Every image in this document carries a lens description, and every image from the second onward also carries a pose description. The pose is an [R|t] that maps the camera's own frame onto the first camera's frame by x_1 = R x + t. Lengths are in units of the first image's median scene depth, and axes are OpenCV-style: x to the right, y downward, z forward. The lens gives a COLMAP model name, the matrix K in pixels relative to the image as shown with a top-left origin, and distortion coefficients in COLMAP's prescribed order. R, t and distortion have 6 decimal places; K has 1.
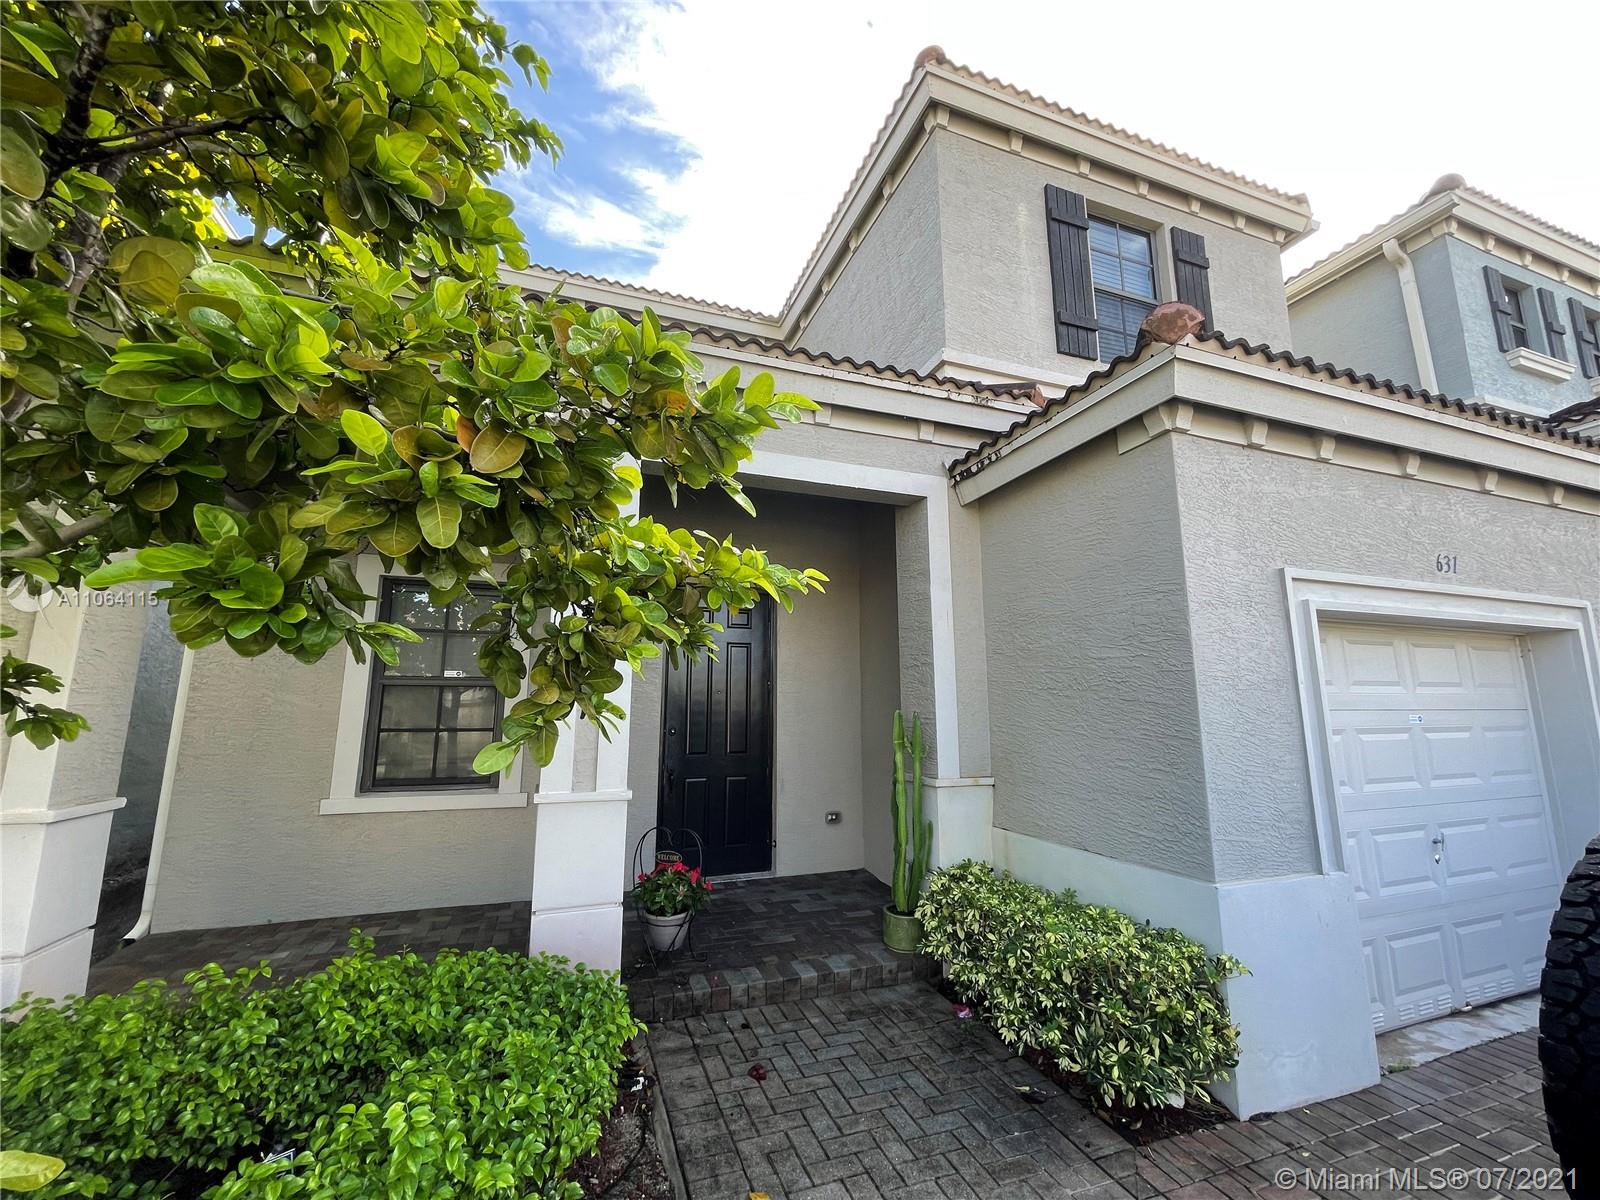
lens RADIAL K [[644.6, 0, 796.8], [0, 644.6, 602.0], [0, 0, 1]] dist [0.000114, 0.000295]
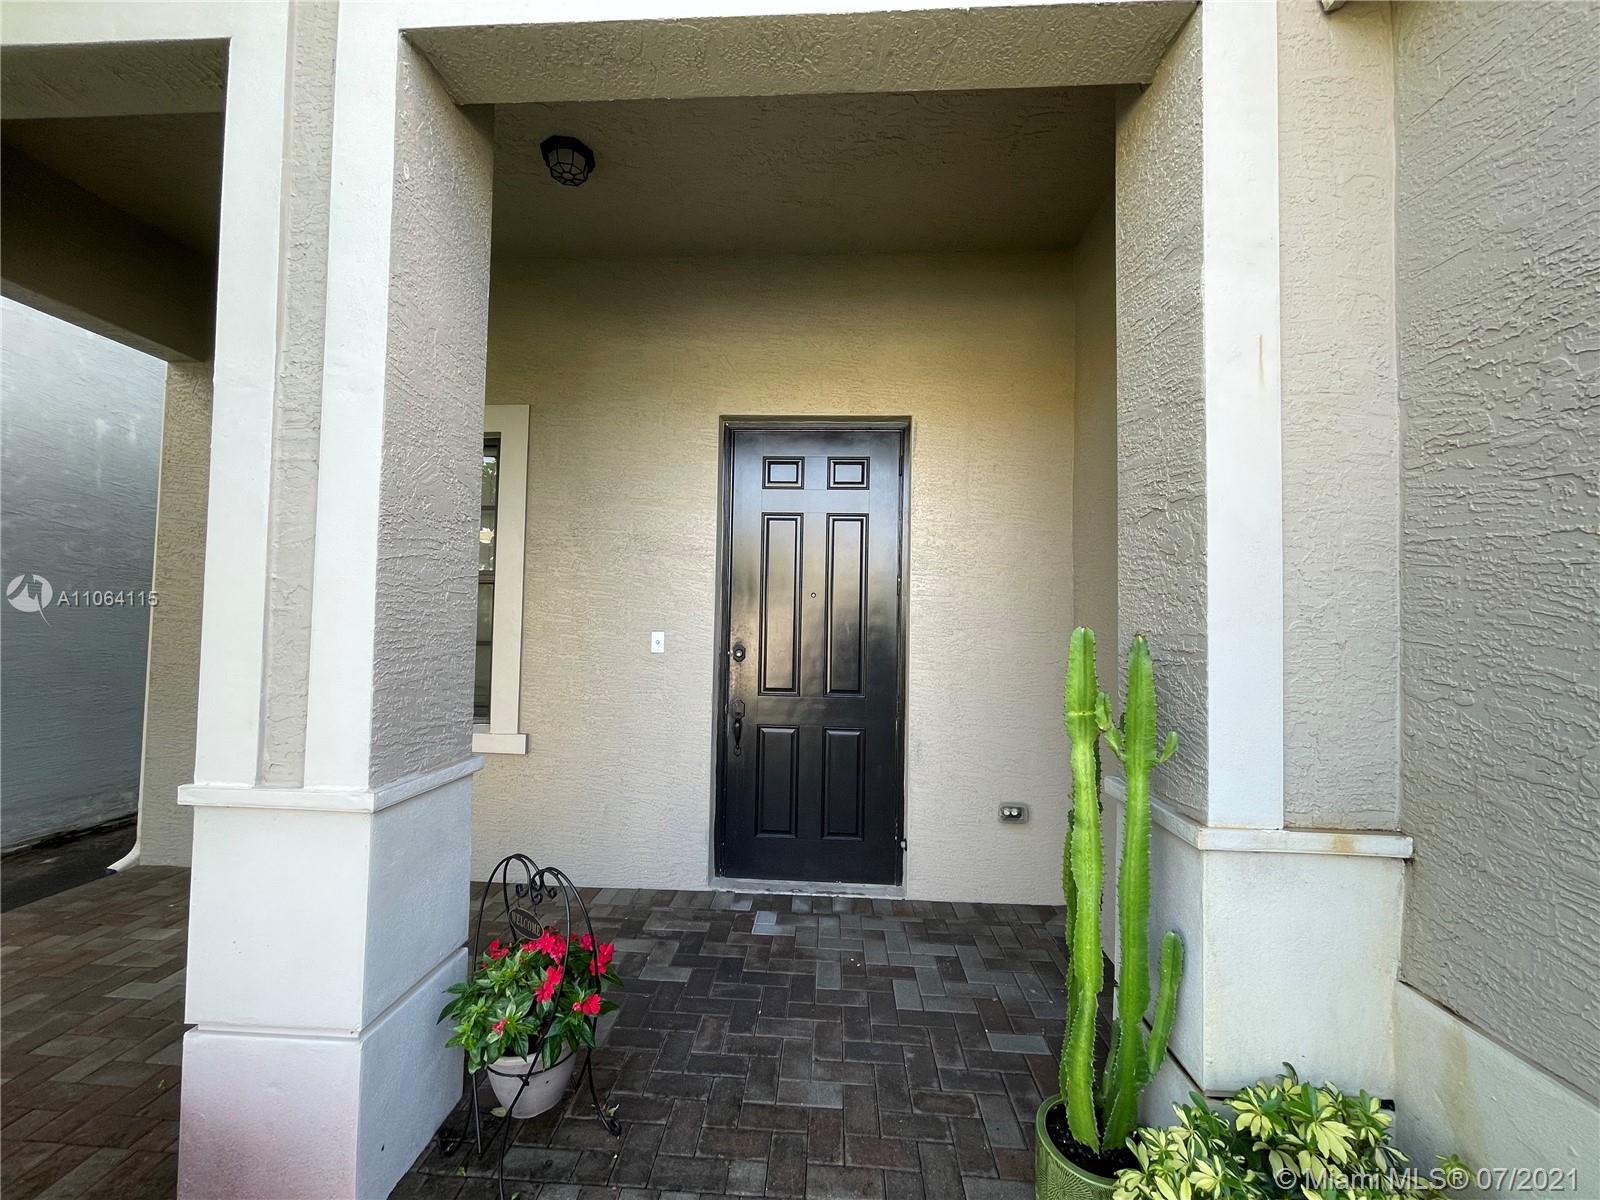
lens RADIAL K [[644.6, 0, 796.8], [0, 644.6, 602.0], [0, 0, 1]] dist [0.000114, 0.000295]
pose [[0.916664, 0.004403, -0.399634, 0.146724], [0.046436, 0.991993, 0.117442, 0.098964], [0.396952, -0.126212, 0.909120, 0.580025]]
